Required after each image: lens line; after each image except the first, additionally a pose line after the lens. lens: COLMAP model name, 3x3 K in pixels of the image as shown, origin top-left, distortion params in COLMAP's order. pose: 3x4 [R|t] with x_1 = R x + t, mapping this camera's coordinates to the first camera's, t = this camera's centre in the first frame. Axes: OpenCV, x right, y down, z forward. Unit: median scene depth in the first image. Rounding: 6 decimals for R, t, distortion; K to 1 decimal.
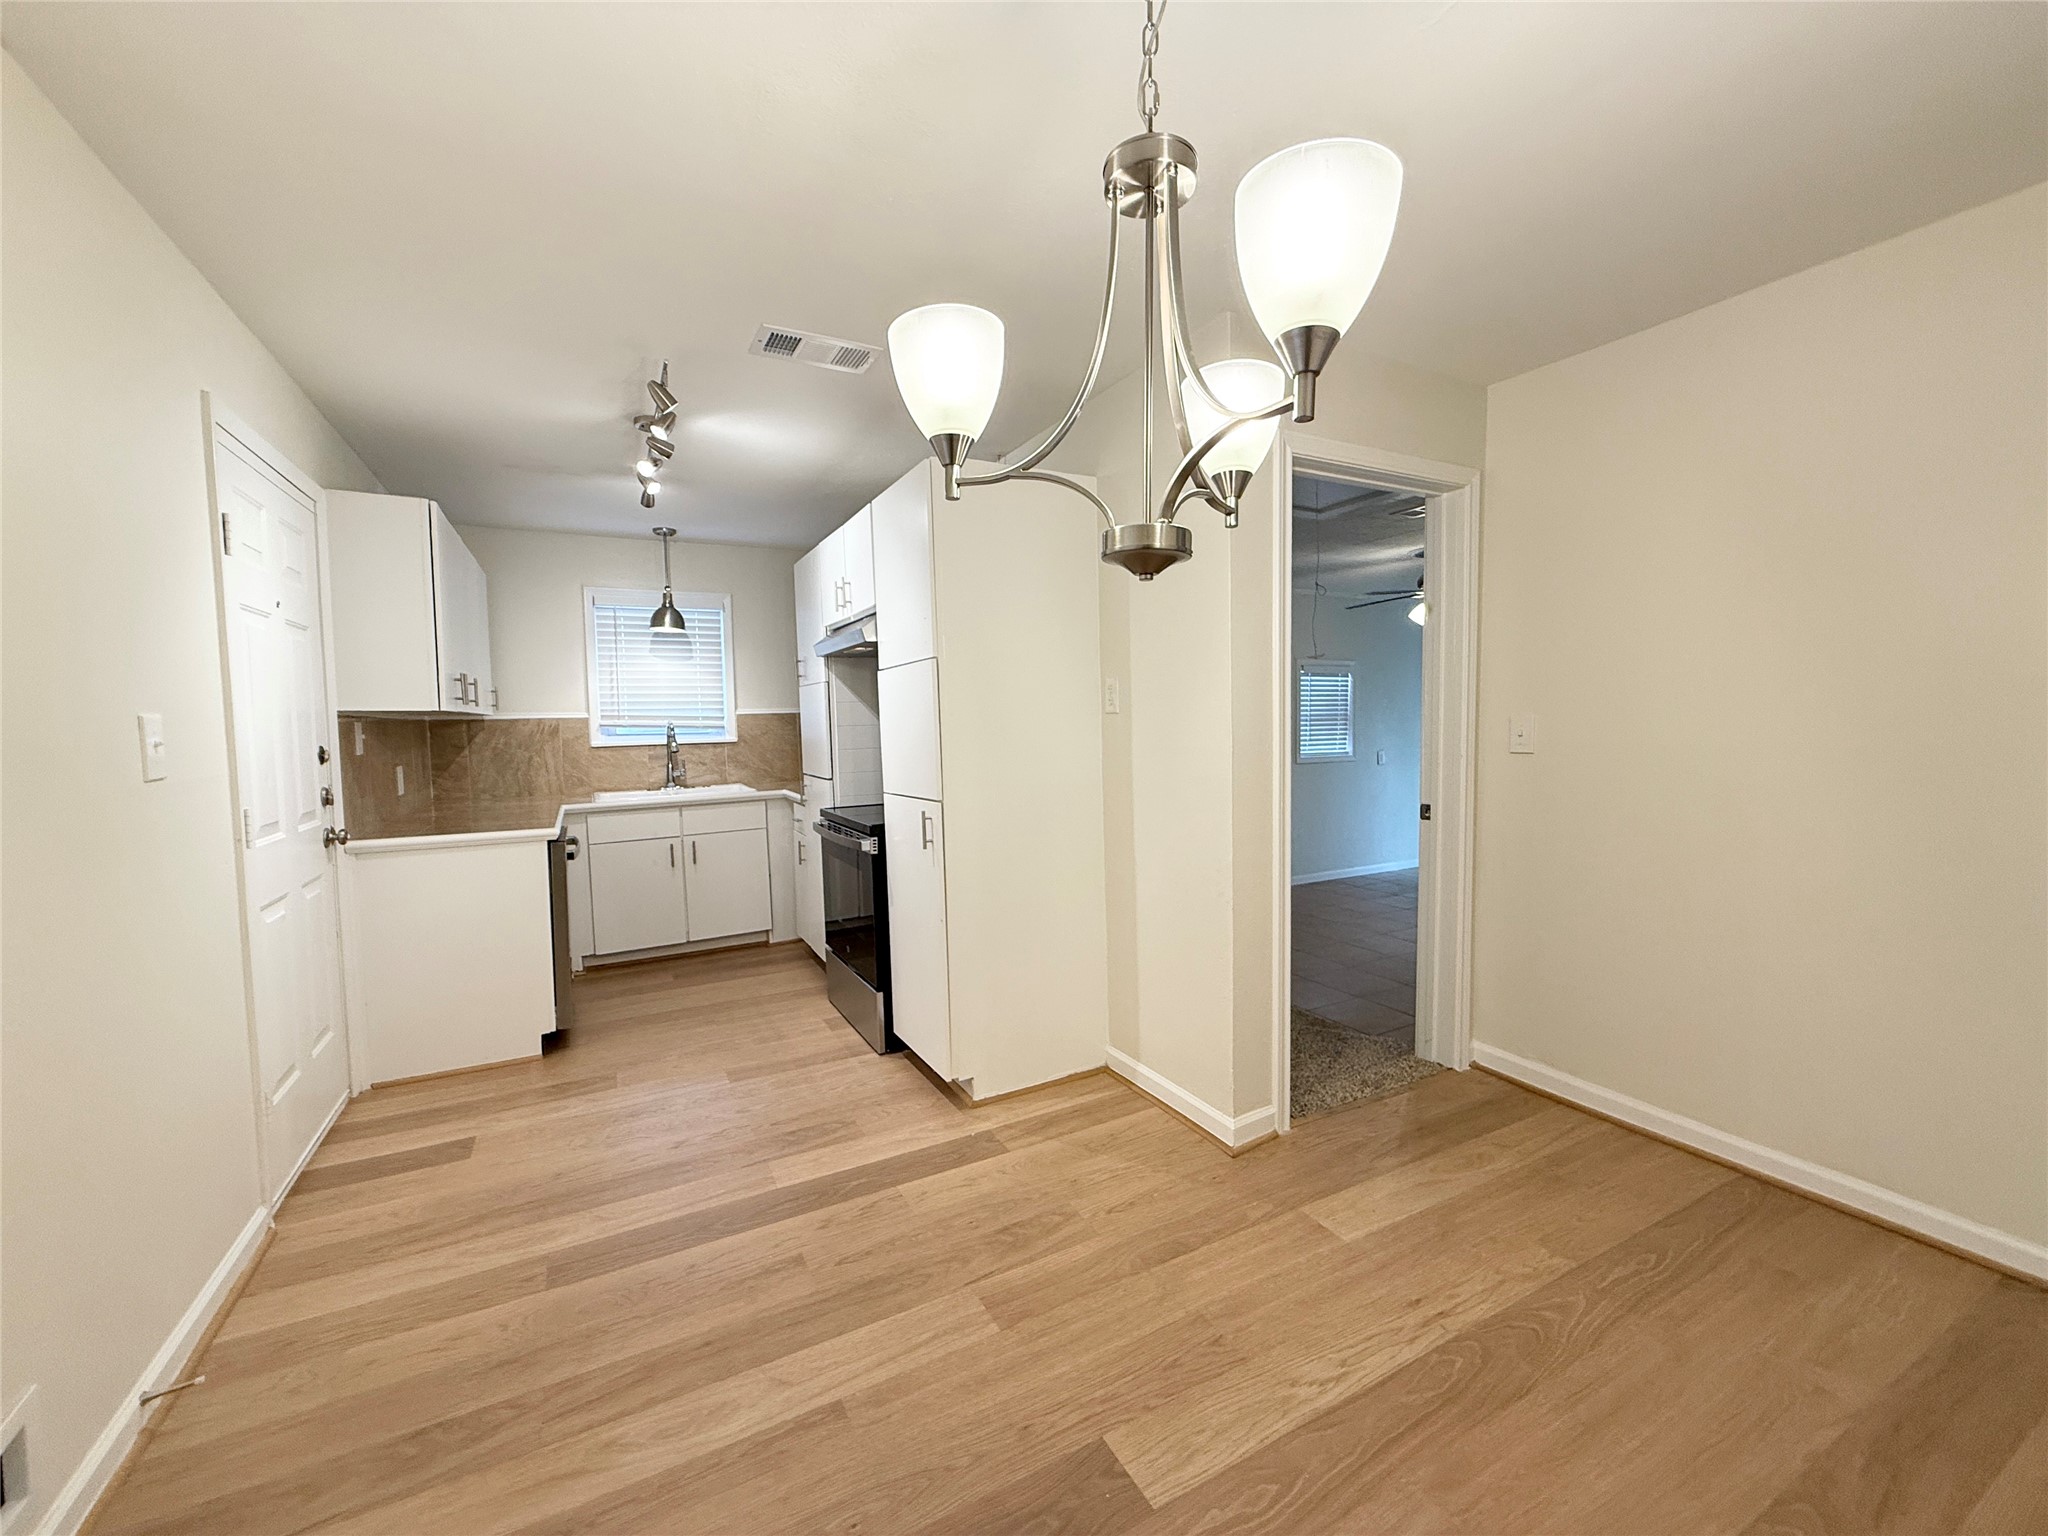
lens RADIAL K [[810.4, 0, 1022.6], [0, 810.4, 769.4], [0, 0, 1]] dist [0.000364, -0.000060]
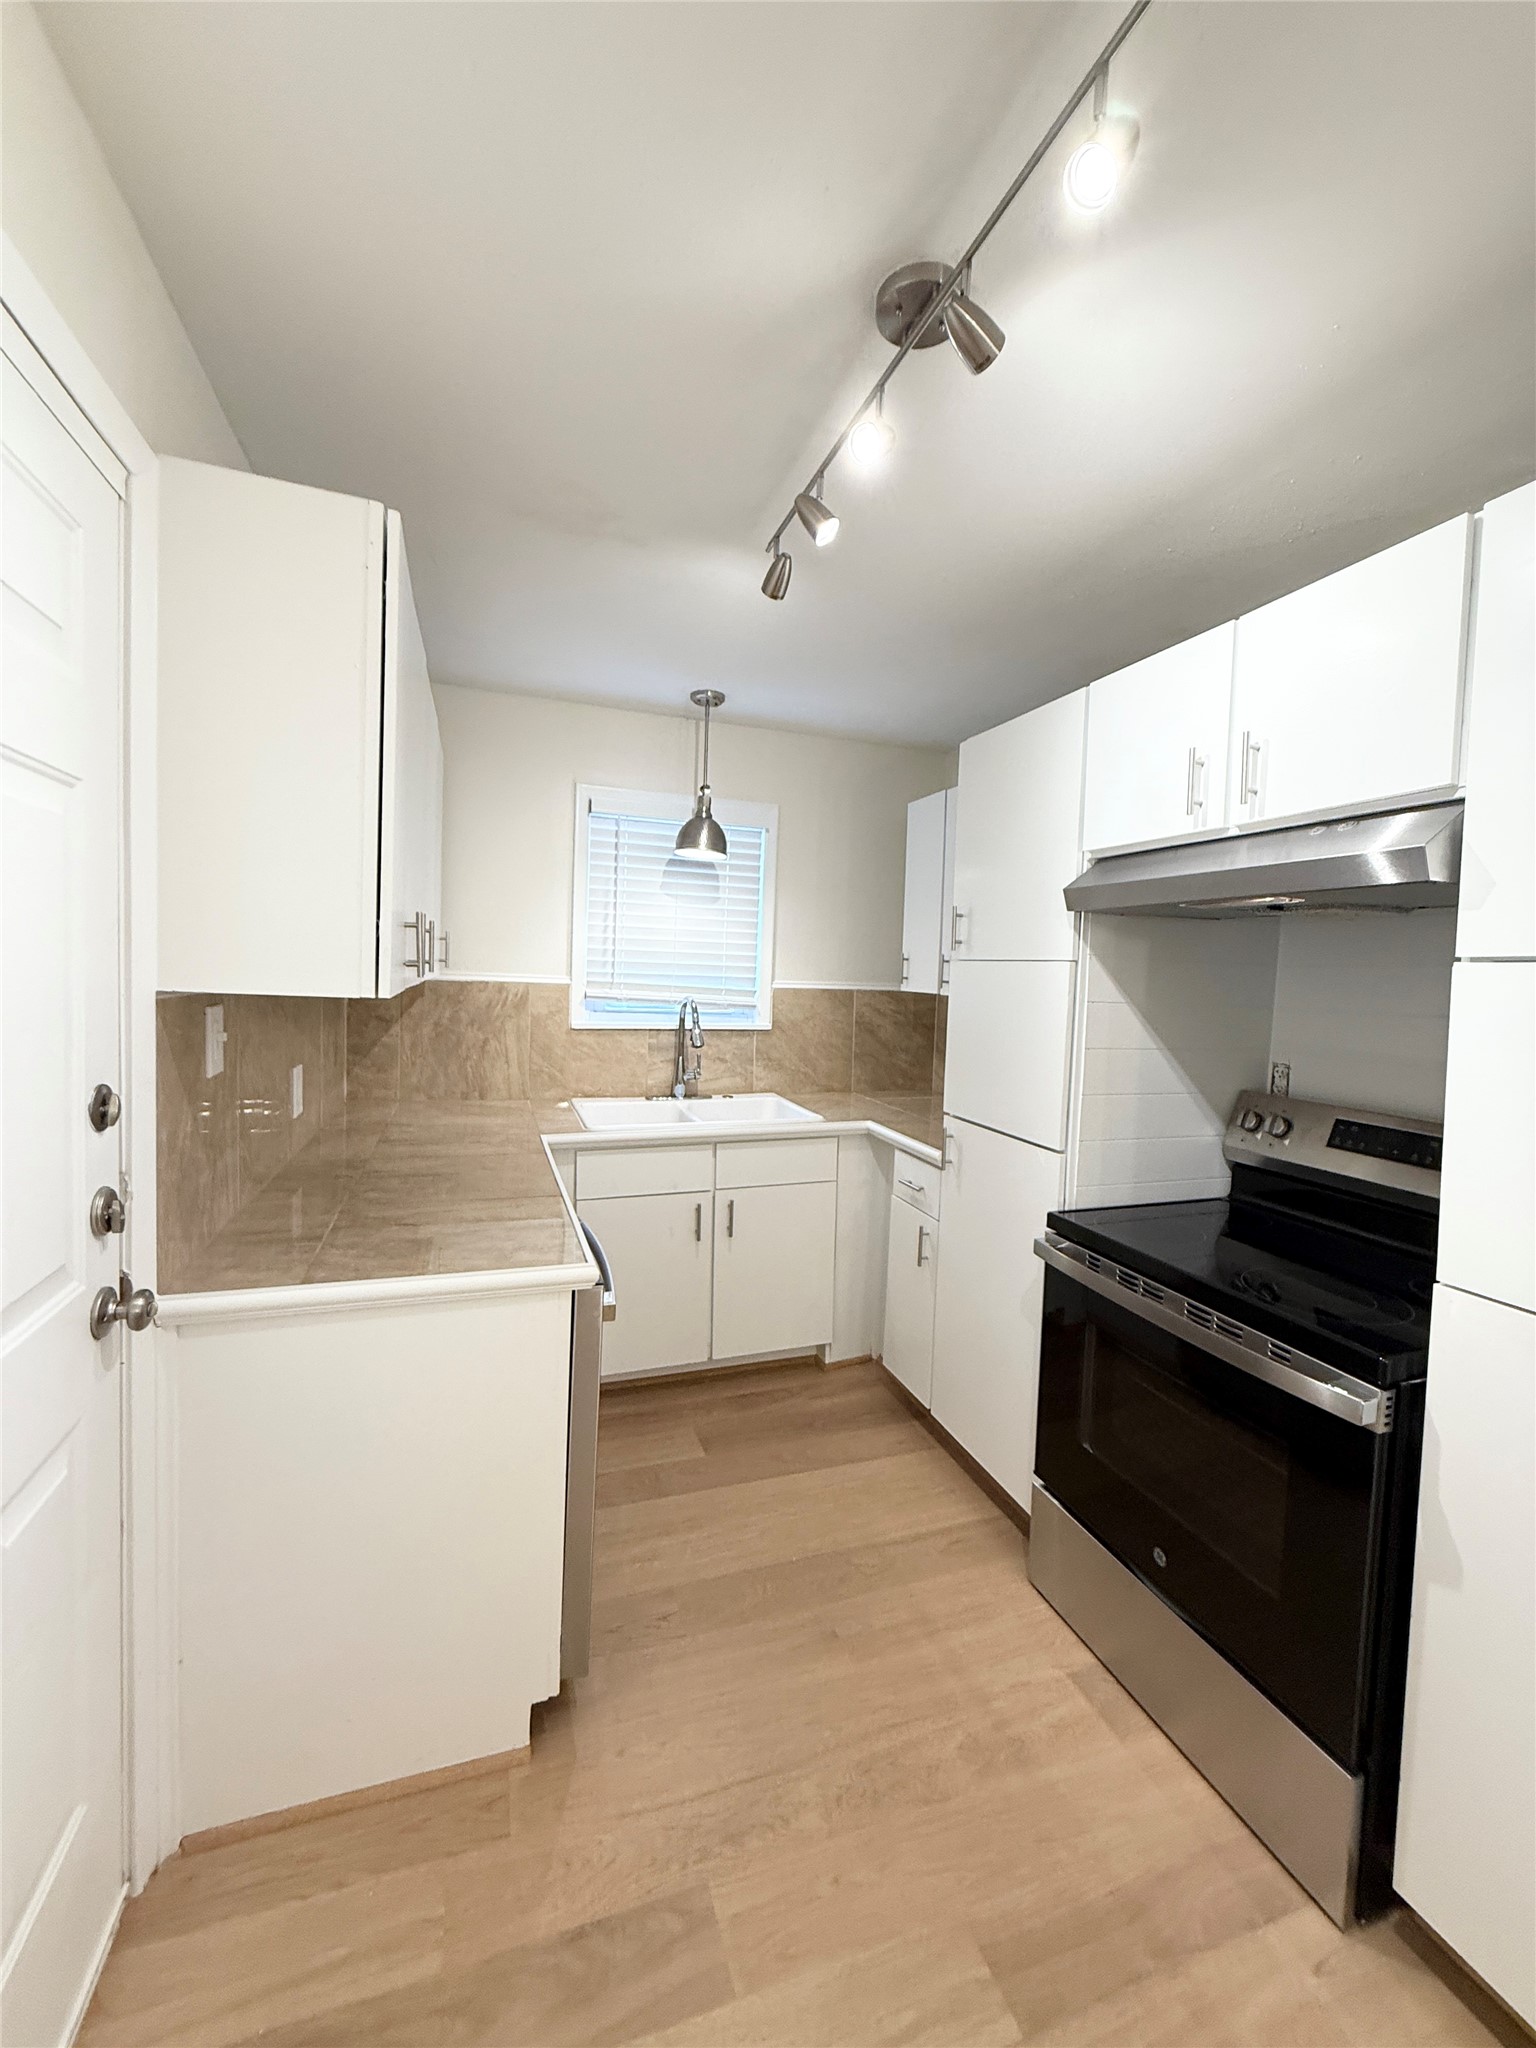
lens RADIAL K [[806.3, 0, 770.0], [0, 806.3, 1022.0], [0, 0, 1]] dist [0.000851, -0.000135]
pose [[0.987595, 0.066474, -0.142261, -0.458276], [-0.066198, 0.997784, 0.006681, -0.078642], [0.142390, 0.002819, 0.989807, 0.615740]]
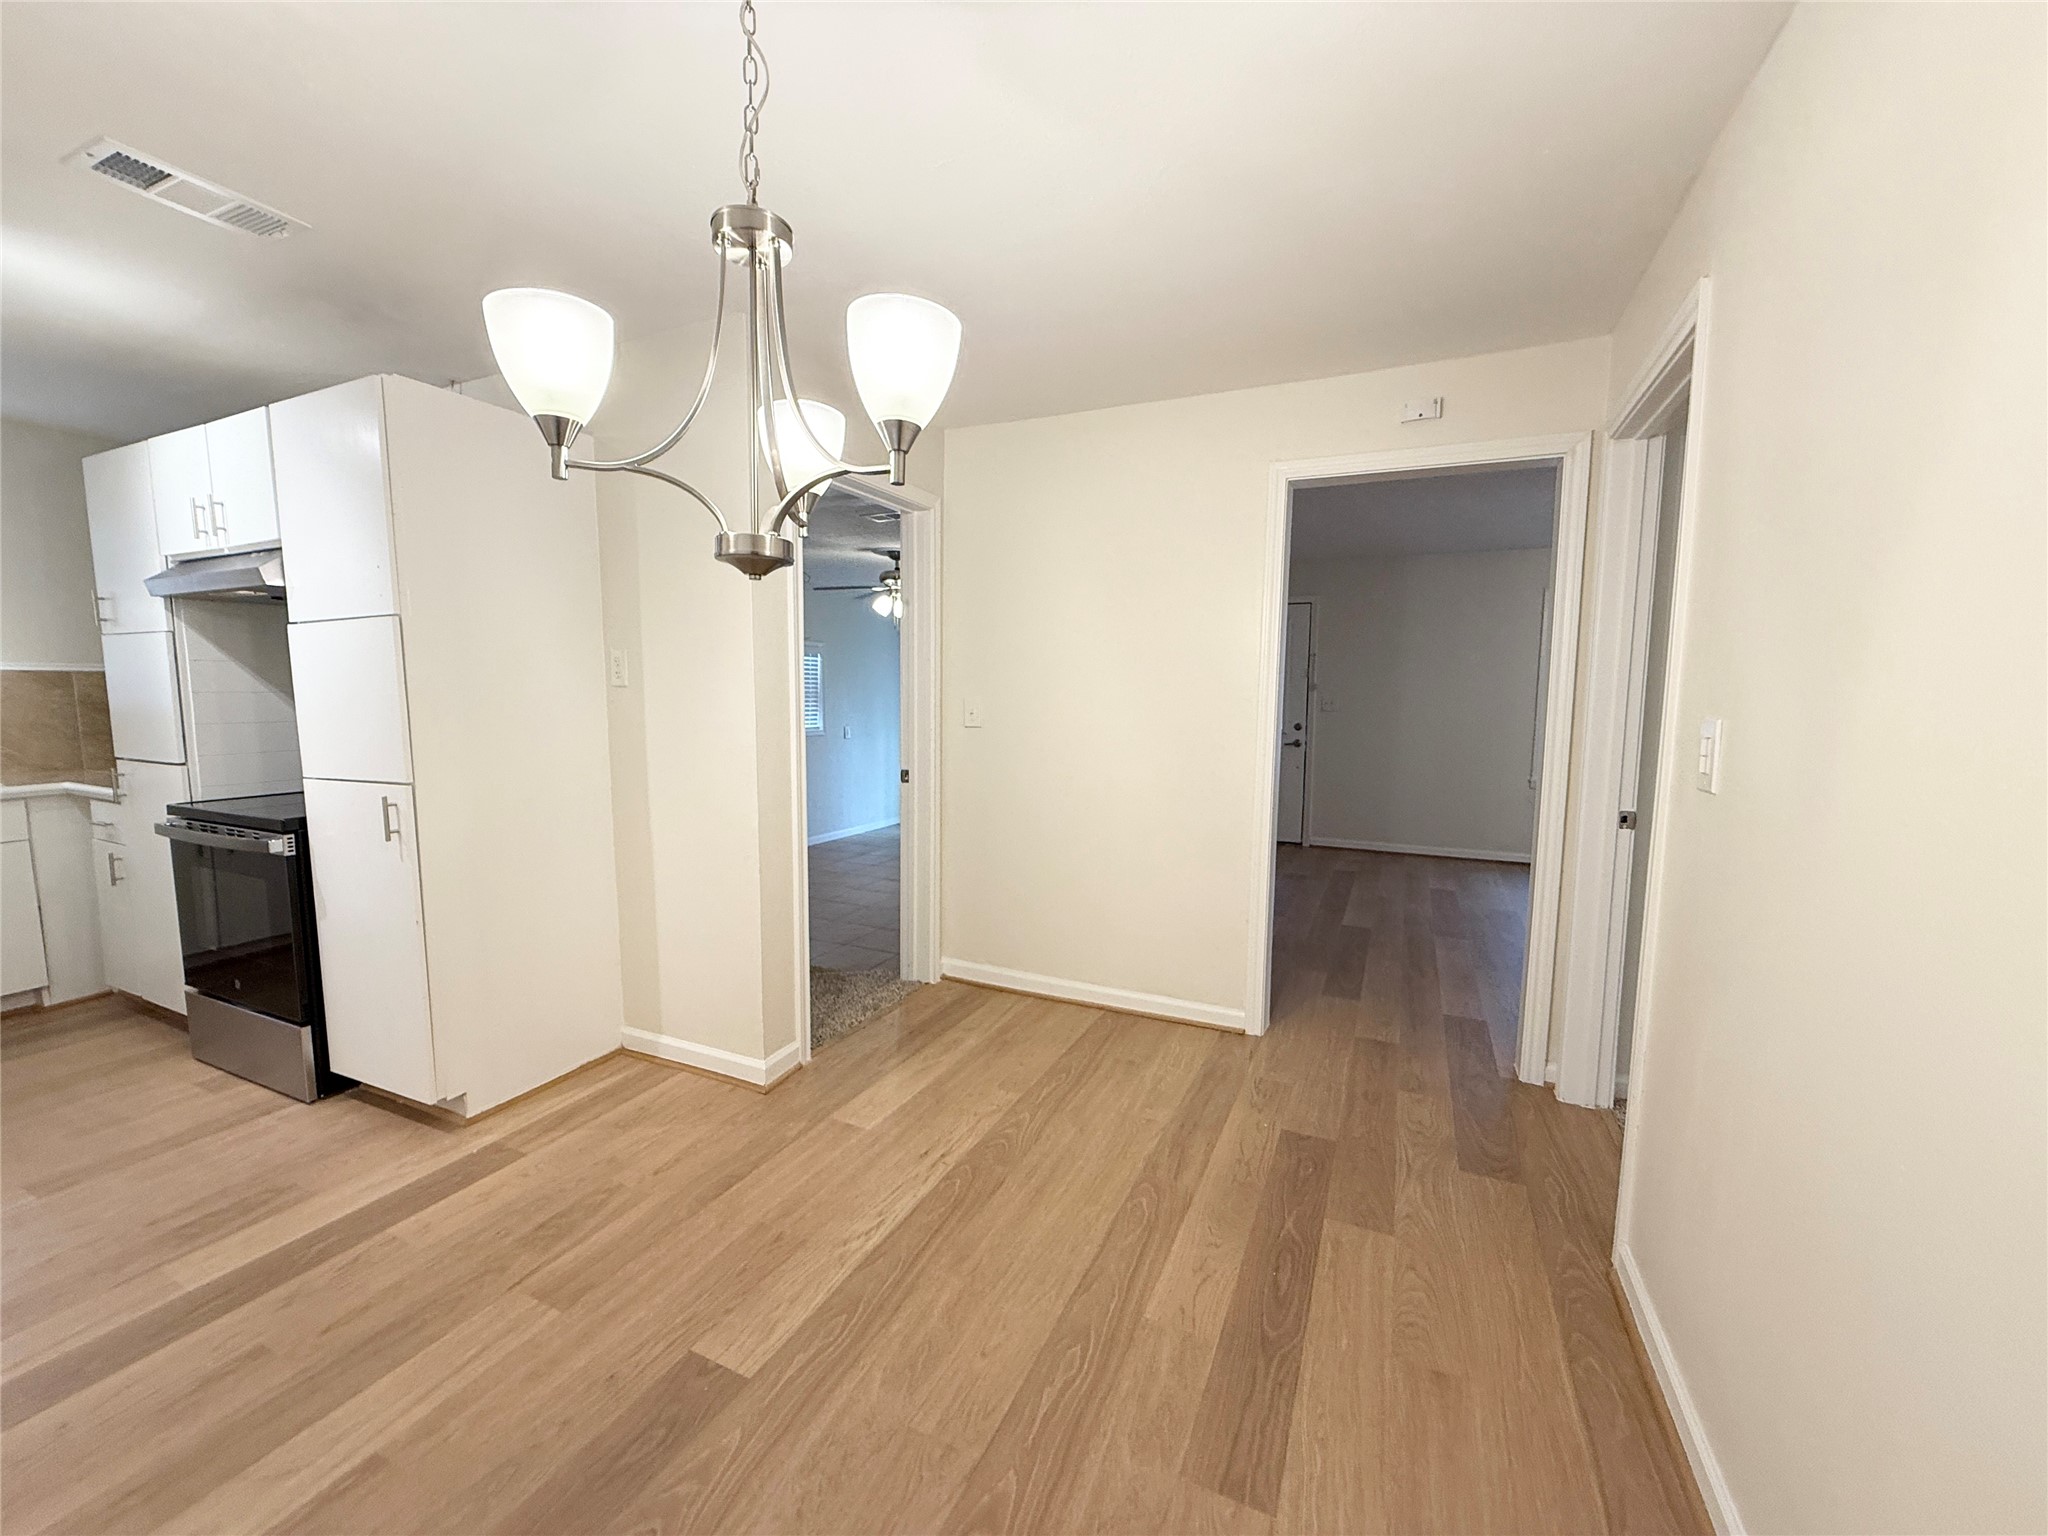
lens RADIAL K [[806.3, 0, 1020.8], [0, 806.3, 772.7], [0, 0, 1]] dist [0.000851, -0.000135]
pose [[0.800340, -0.035399, 0.598500, -0.085425], [0.014565, 0.999109, 0.039617, 0.002404], [-0.599369, -0.022990, 0.800142, -0.063084]]
